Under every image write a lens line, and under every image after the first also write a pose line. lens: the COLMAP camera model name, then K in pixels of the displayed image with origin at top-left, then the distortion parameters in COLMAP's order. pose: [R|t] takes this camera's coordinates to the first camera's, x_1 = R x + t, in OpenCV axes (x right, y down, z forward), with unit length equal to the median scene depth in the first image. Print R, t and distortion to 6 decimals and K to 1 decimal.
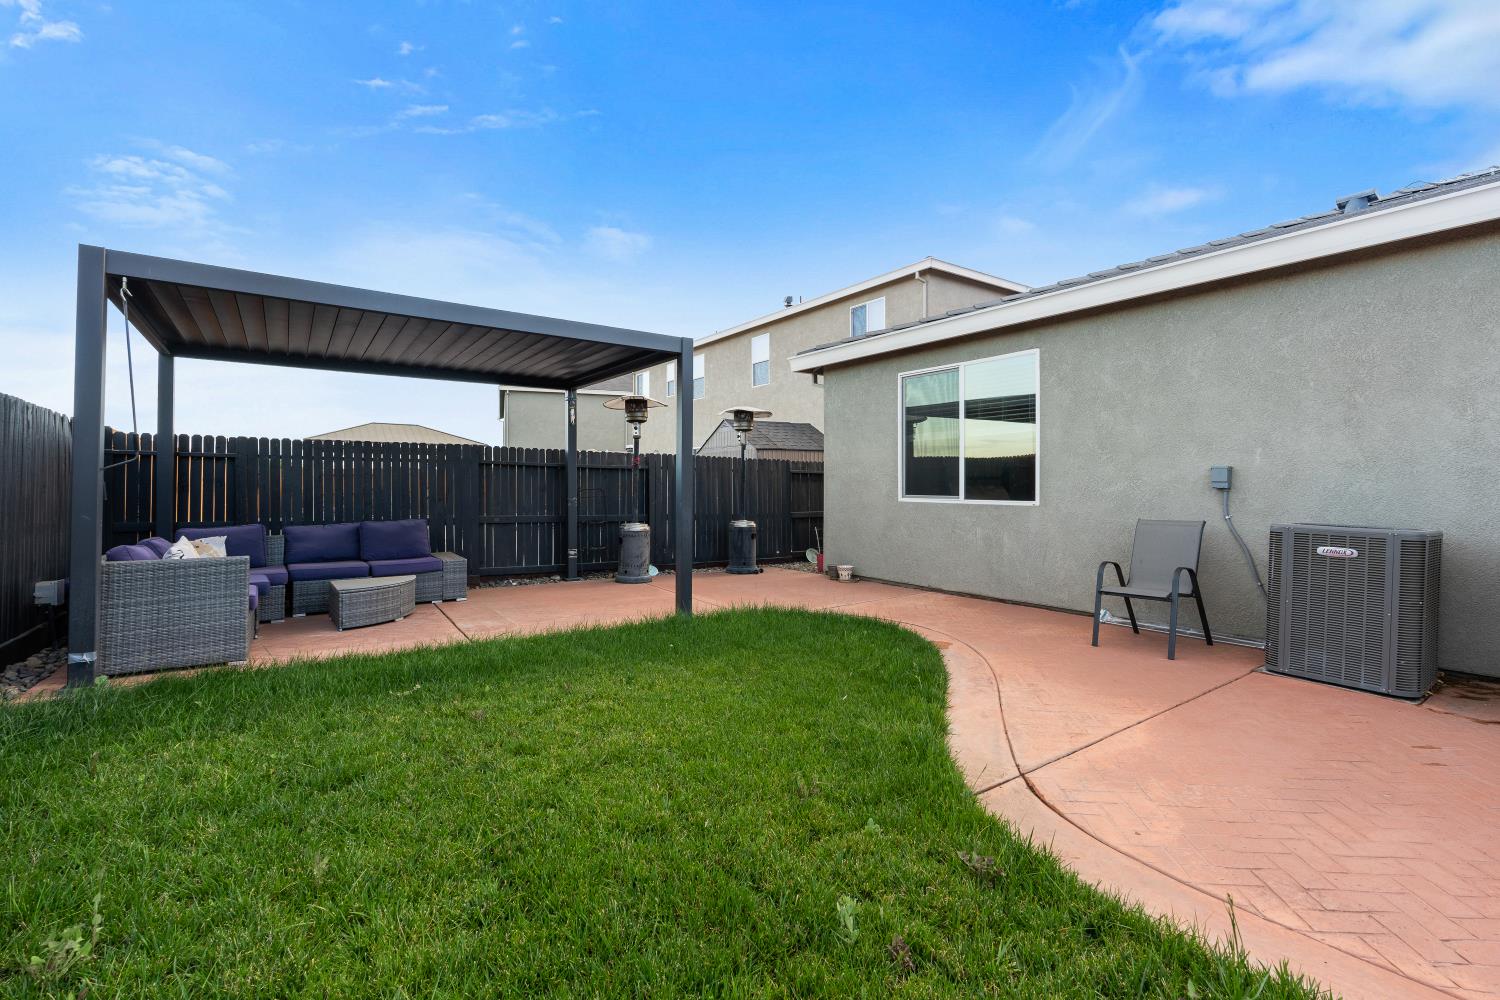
lens RADIAL K [[652.0, 0, 756.0], [0, 652.0, 491.2], [0, 0, 1]] dist [-0.007313, 0.000261]
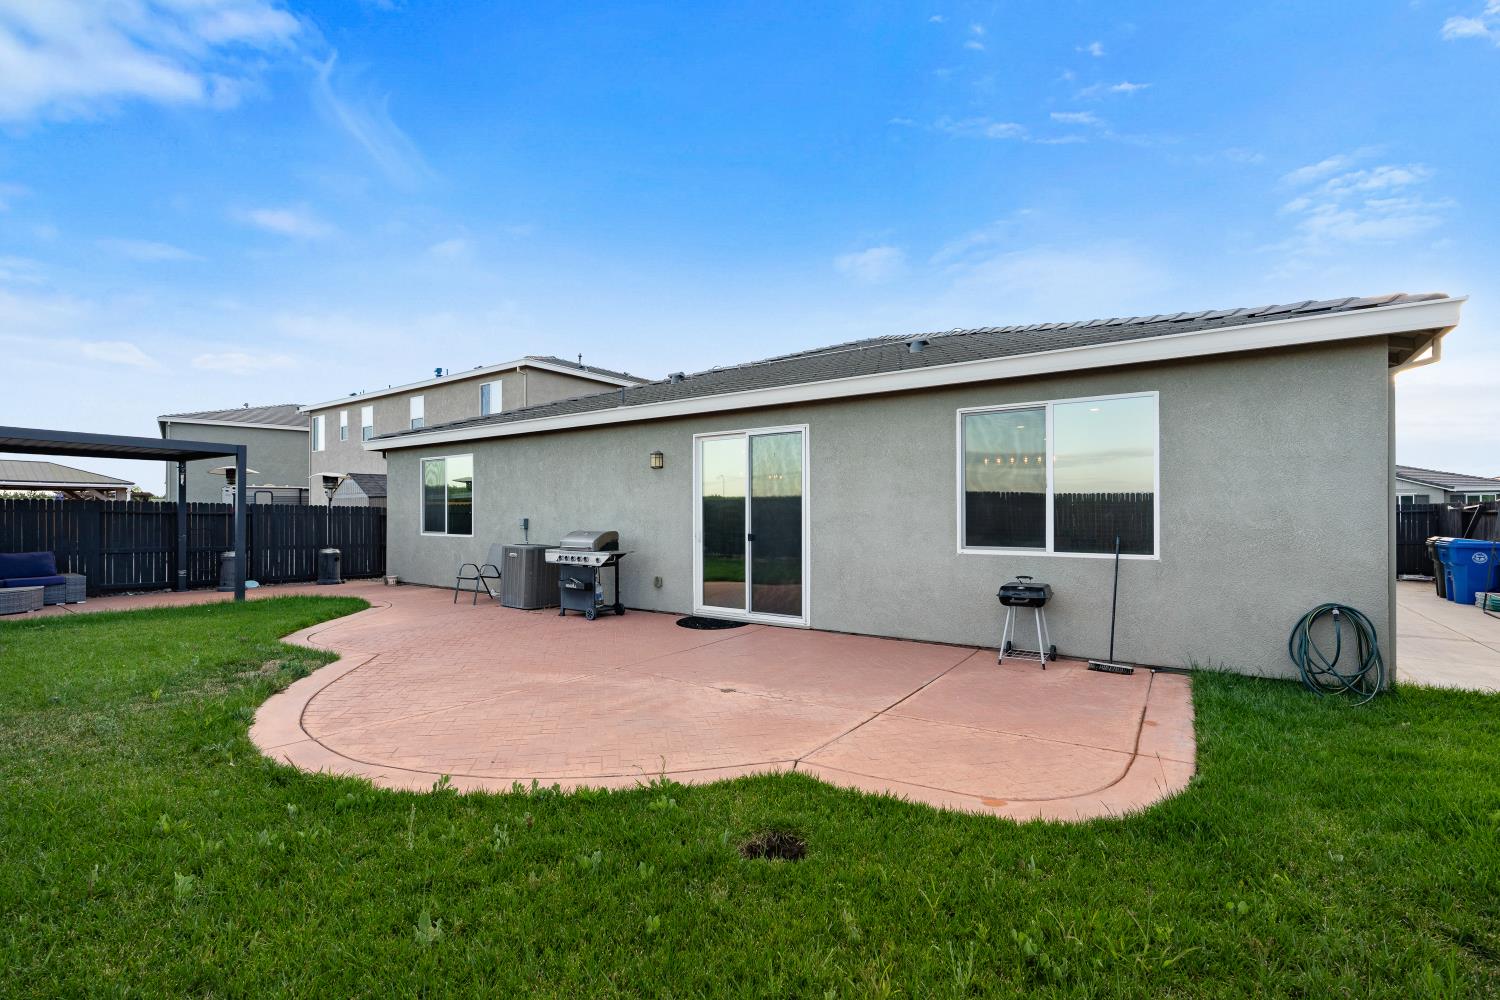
lens RADIAL K [[652.0, 0, 745.5], [0, 652.0, 506.8], [0, 0, 1]] dist [-0.007313, 0.000261]
pose [[0.941271, 0.003280, 0.337637, 0.440343], [0.004209, 0.999761, -0.021446, -0.017831], [-0.337626, 0.021608, 0.941032, -0.844325]]
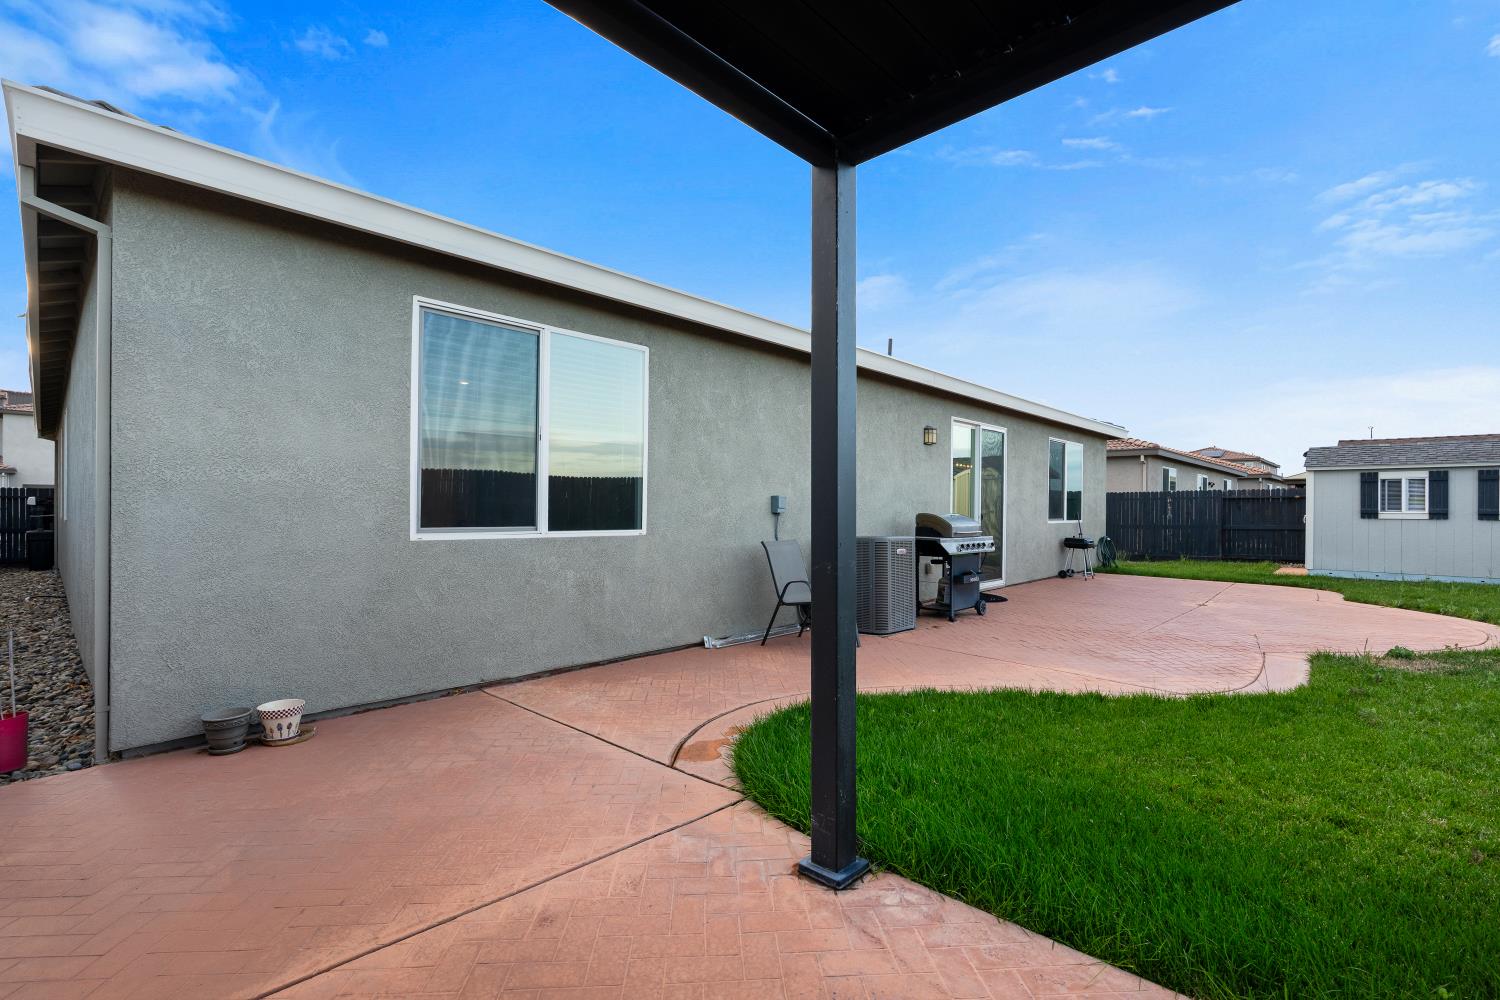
lens RADIAL K [[652.0, 0, 756.0], [0, 652.0, 506.4], [0, 0, 1]] dist [-0.007313, 0.000261]
pose [[-0.173850, 0.007093, 0.984747, -0.341580], [0.006656, 0.999960, -0.006027, -0.006742], [-0.984750, 0.005507, -0.173891, 0.822605]]
